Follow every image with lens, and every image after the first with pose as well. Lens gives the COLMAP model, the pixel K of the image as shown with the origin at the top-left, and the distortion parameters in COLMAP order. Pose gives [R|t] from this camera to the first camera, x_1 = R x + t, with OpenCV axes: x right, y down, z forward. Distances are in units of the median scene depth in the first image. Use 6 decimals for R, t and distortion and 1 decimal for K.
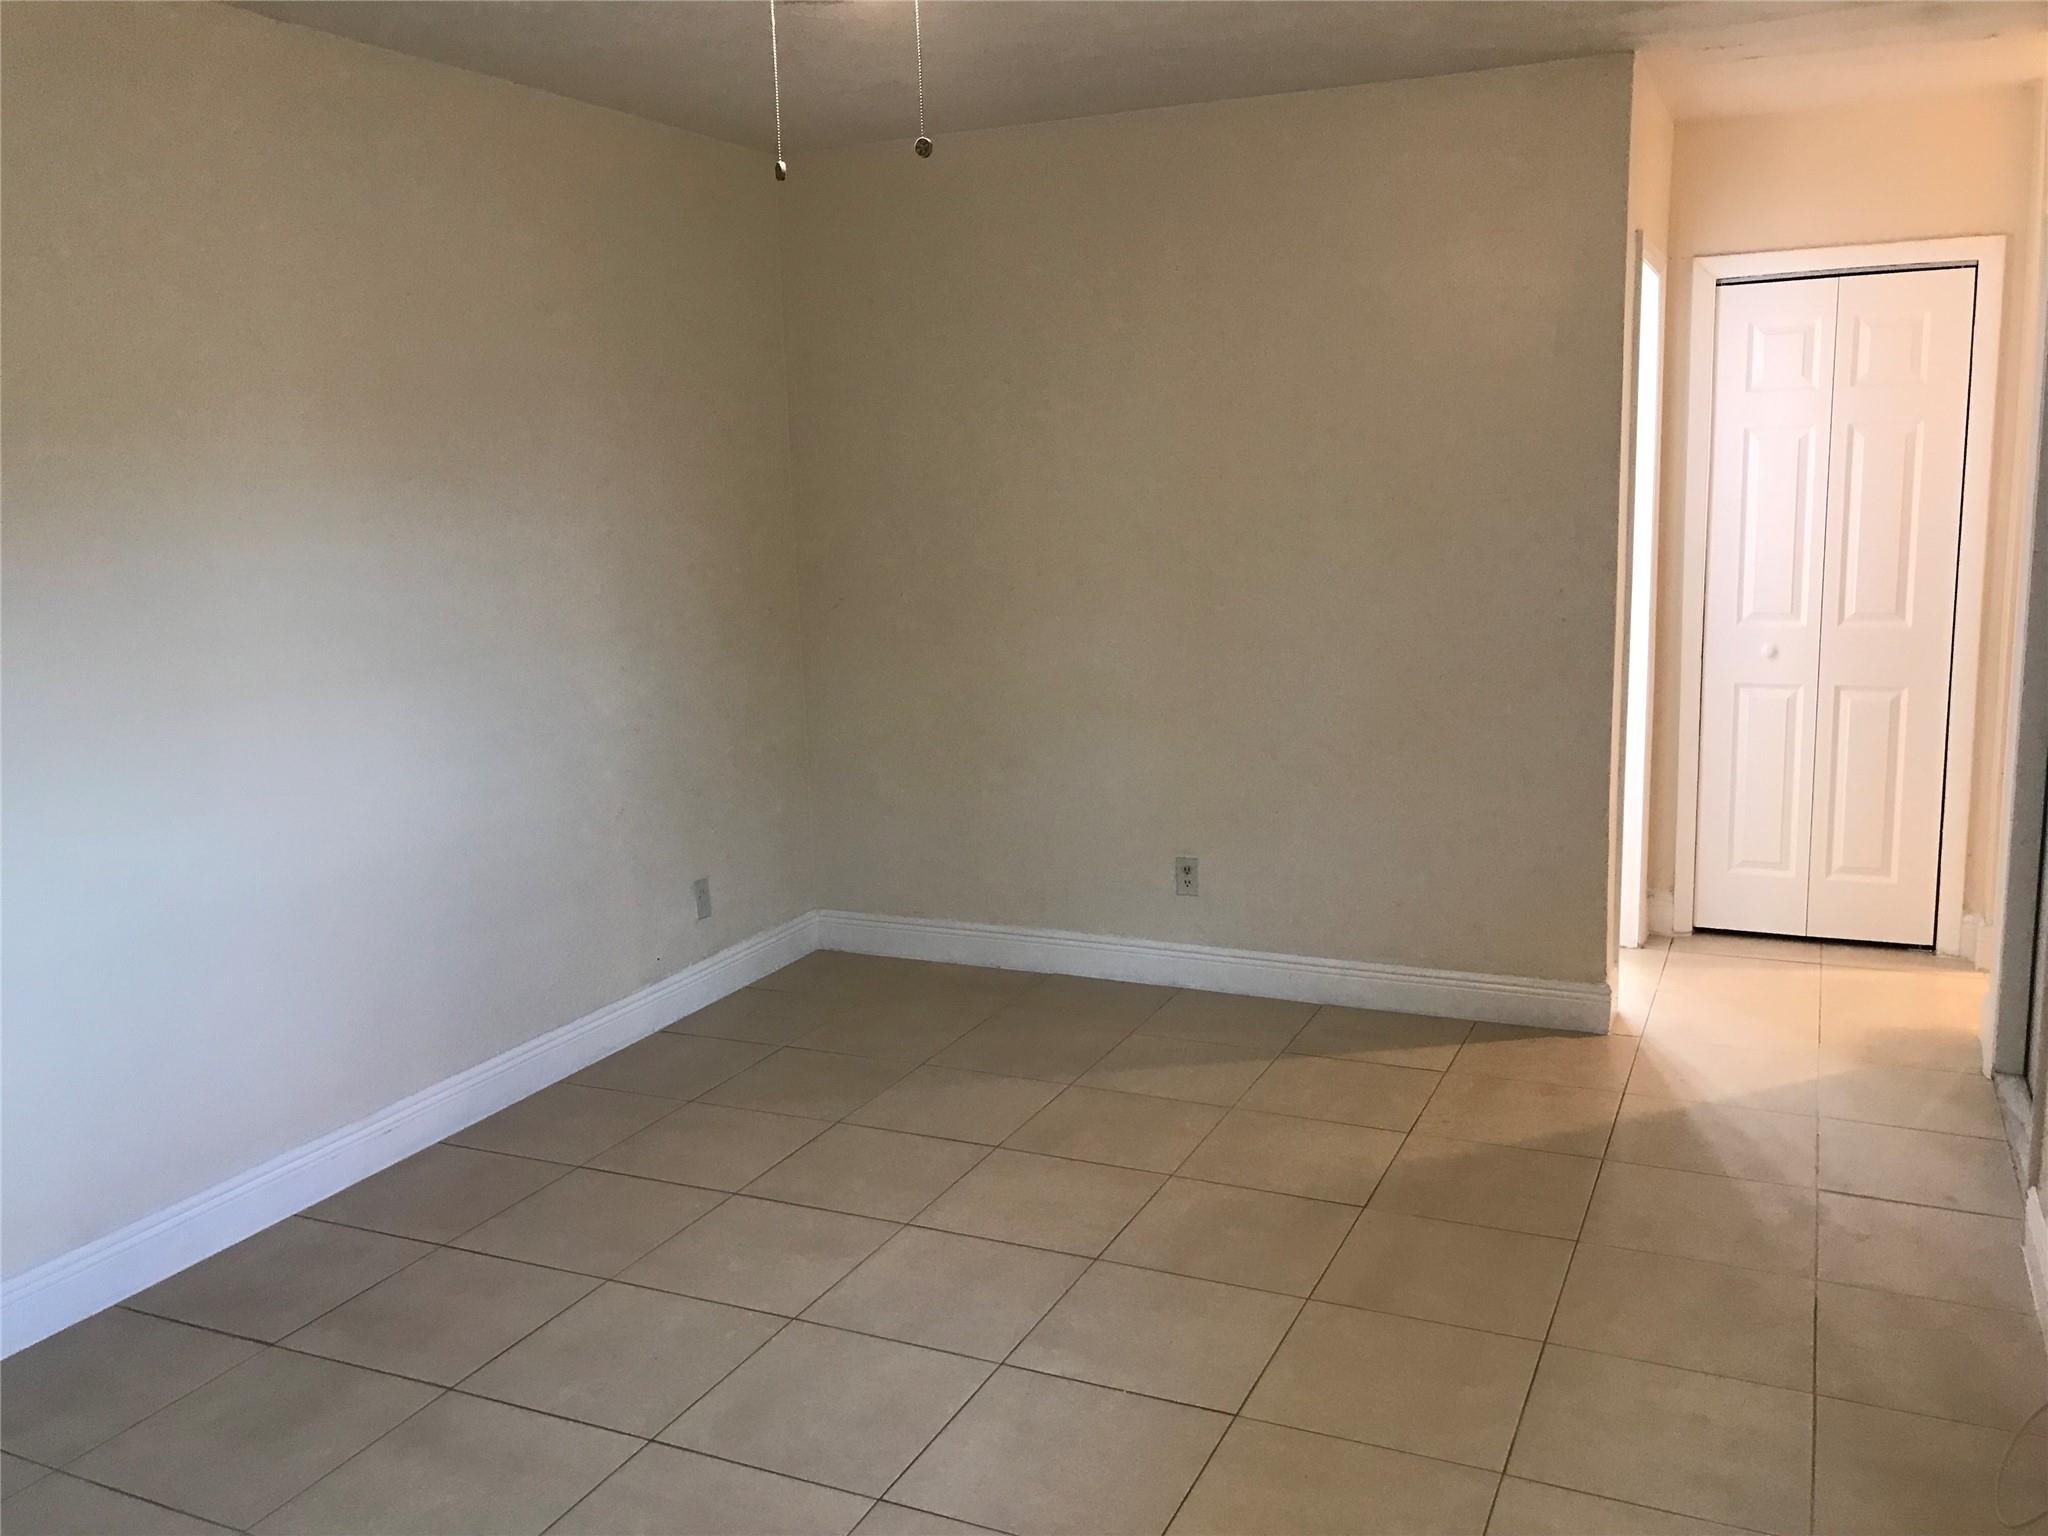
lens RADIAL K [[1701.5, 0, 1034.2], [0, 1701.5, 759.0], [0, 0, 1]] dist [0.083206, -0.055049]
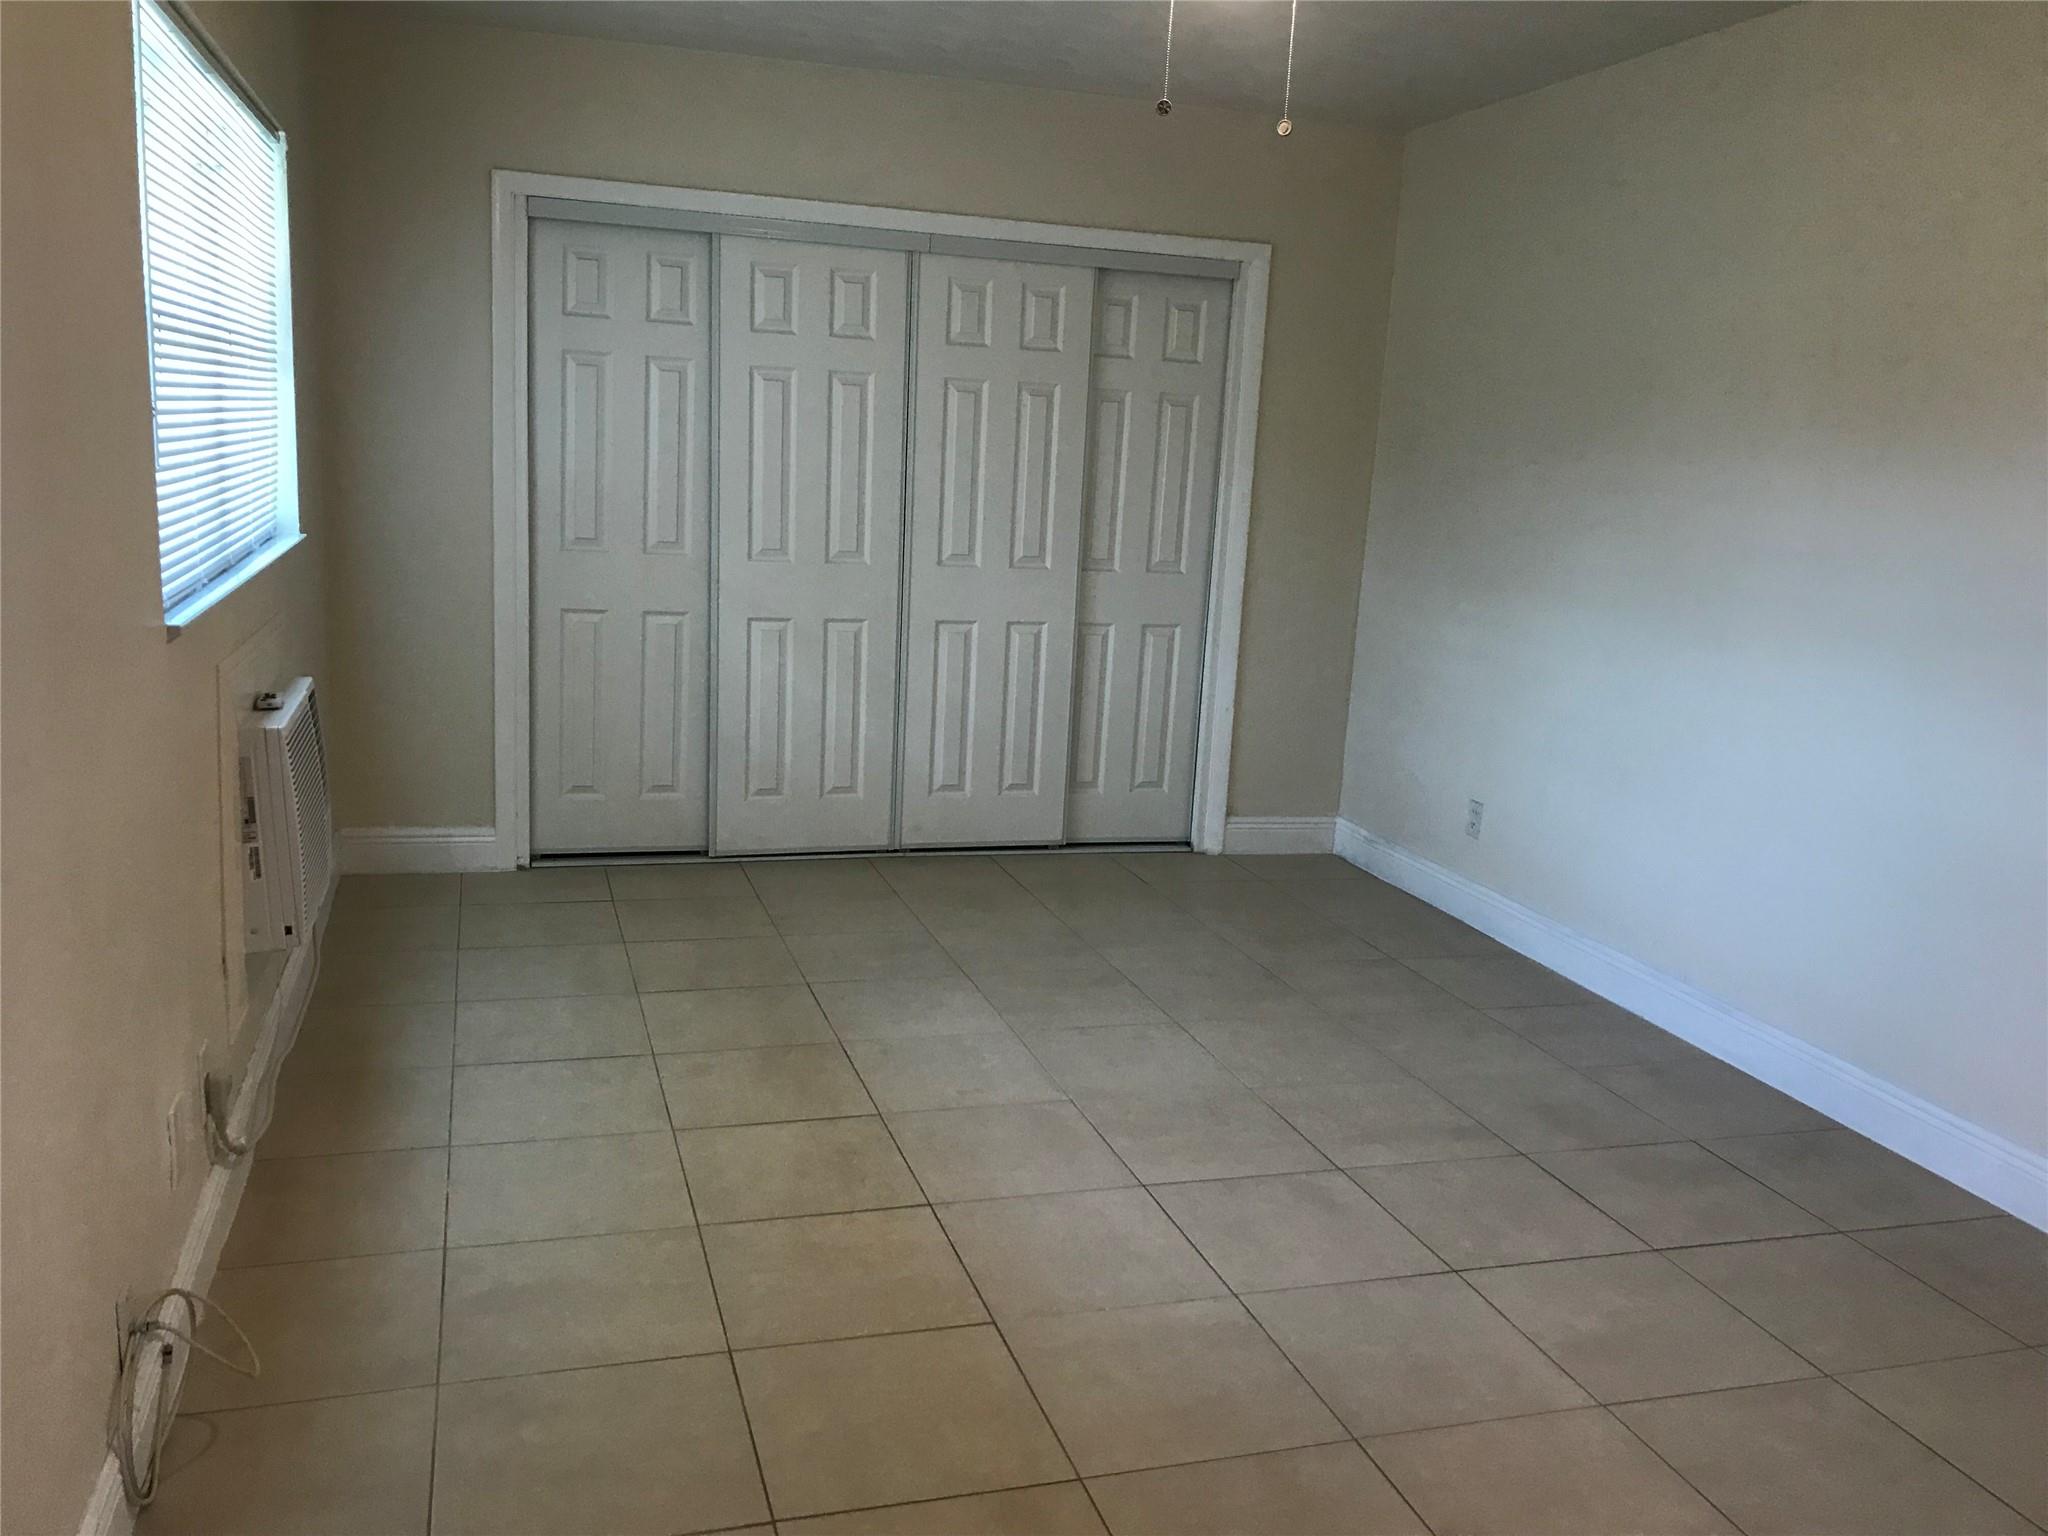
lens RADIAL K [[1701.5, 0, 1034.2], [0, 1701.5, 759.0], [0, 0, 1]] dist [0.083206, -0.055049]
pose [[-0.740412, 0.111956, -0.662764, 0.665911], [-0.149284, 0.934014, 0.324550, -0.228923], [0.655366, 0.339241, -0.674841, 1.449031]]
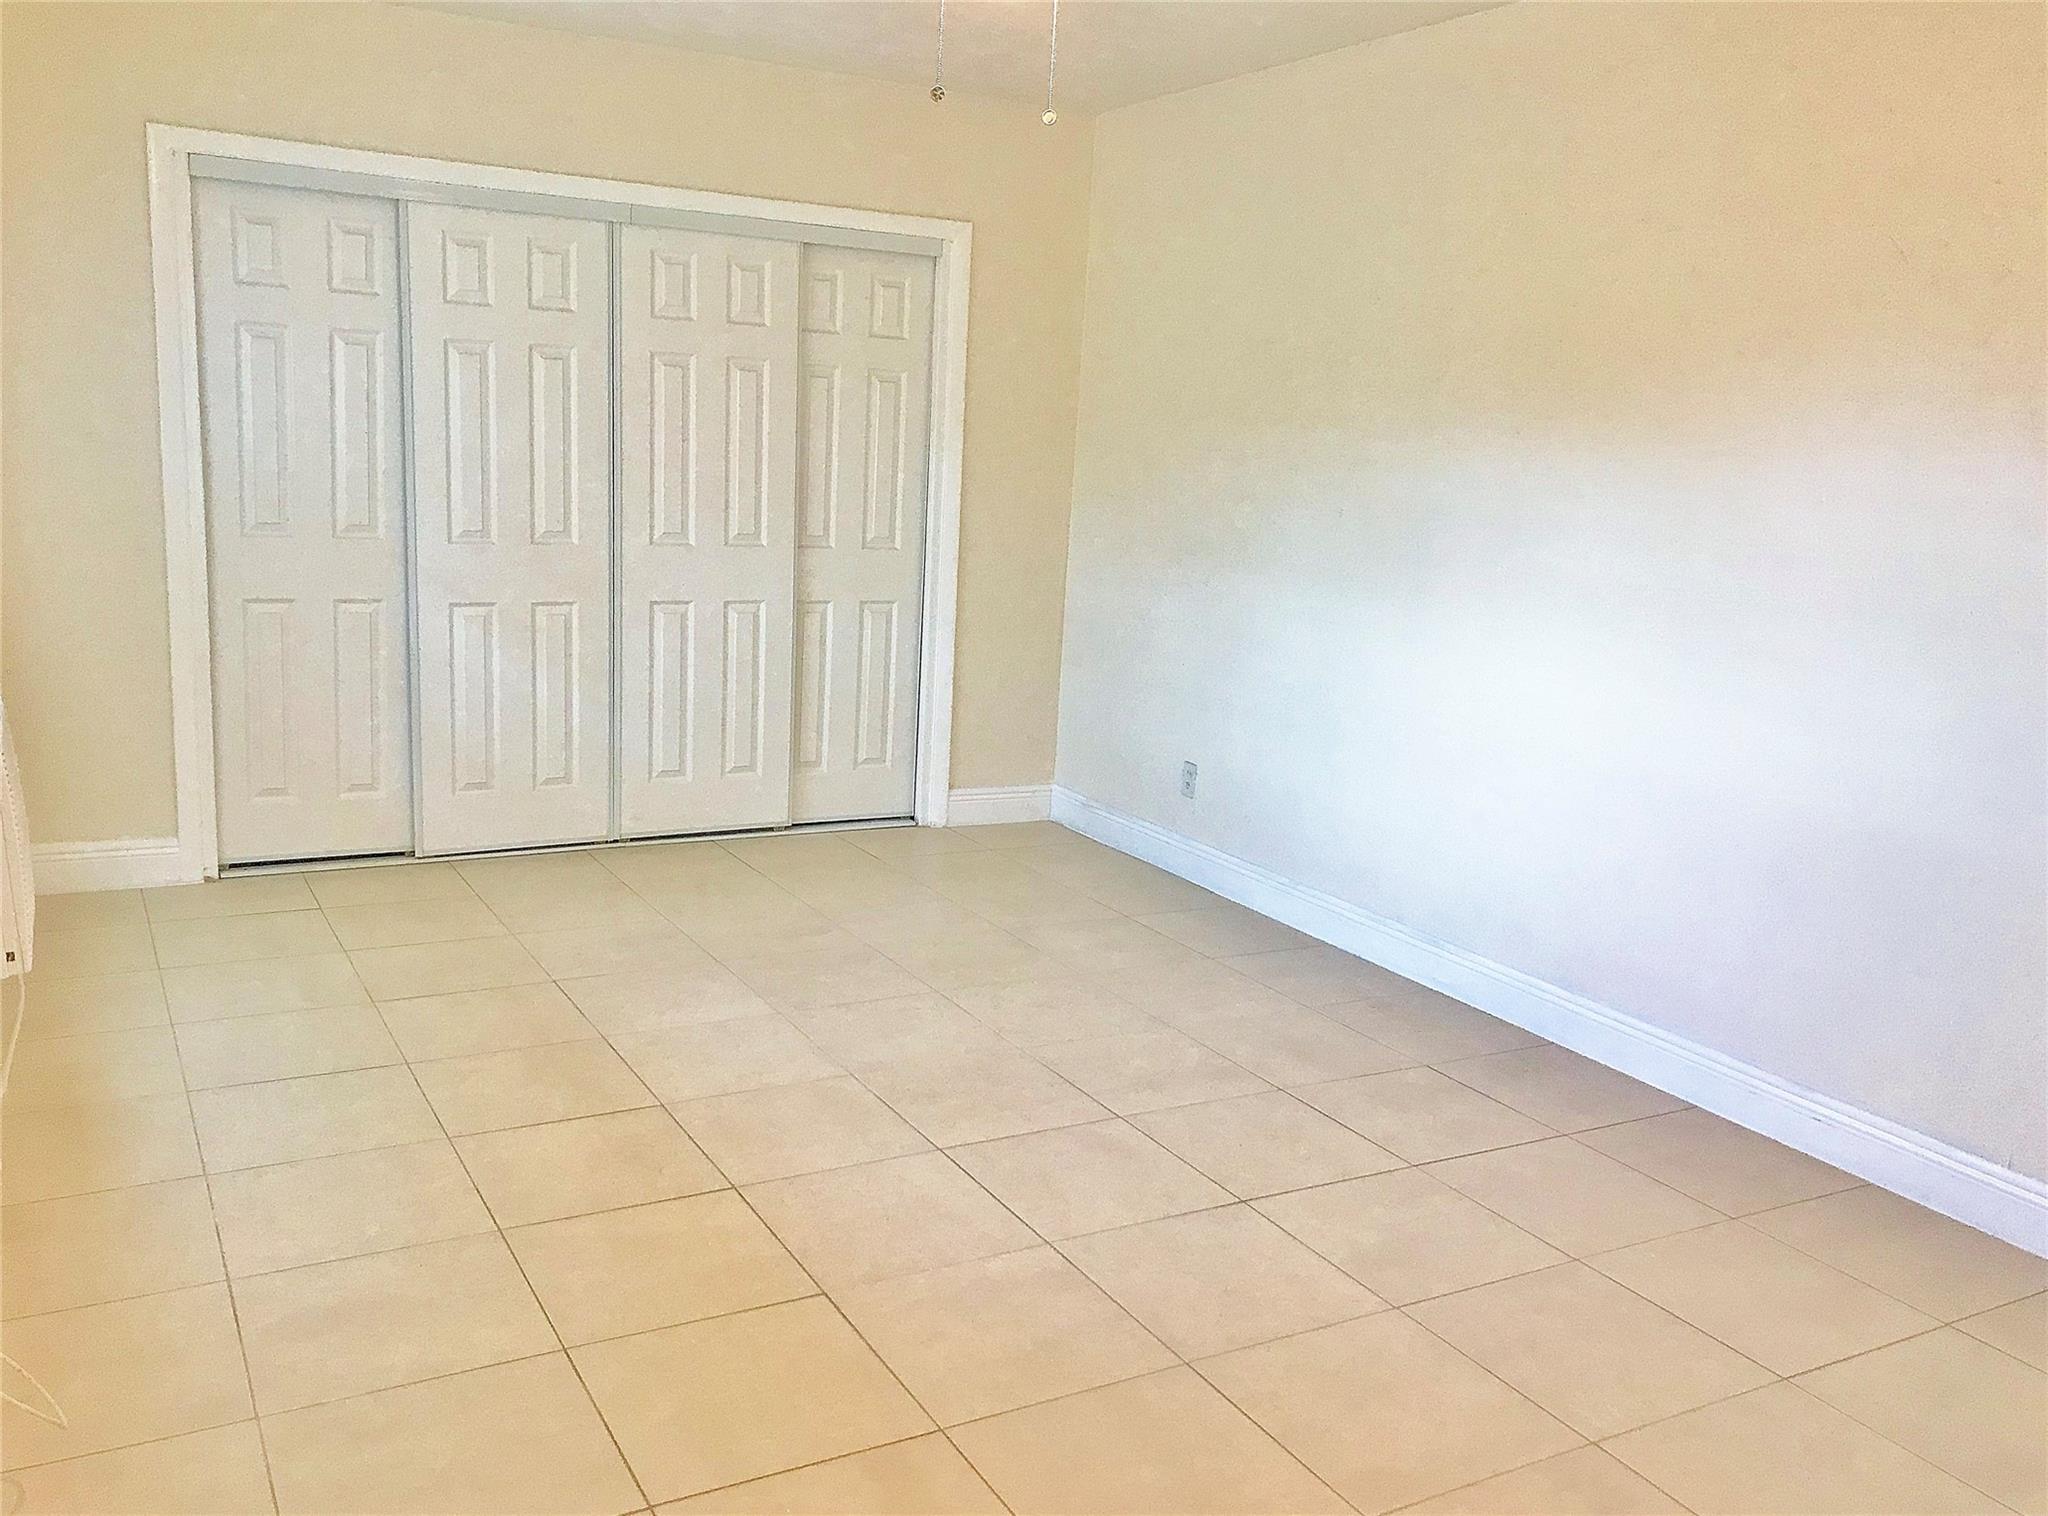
lens RADIAL K [[1732.1, 0, 1016.7], [0, 1732.1, 744.1], [0, 0, 1]] dist [0.068623, -0.010249]
pose [[-0.591444, 0.142980, -0.793569, 0.752063], [-0.171138, 0.939474, 0.296817, -0.223757], [0.787976, 0.311360, -0.531177, 1.408759]]
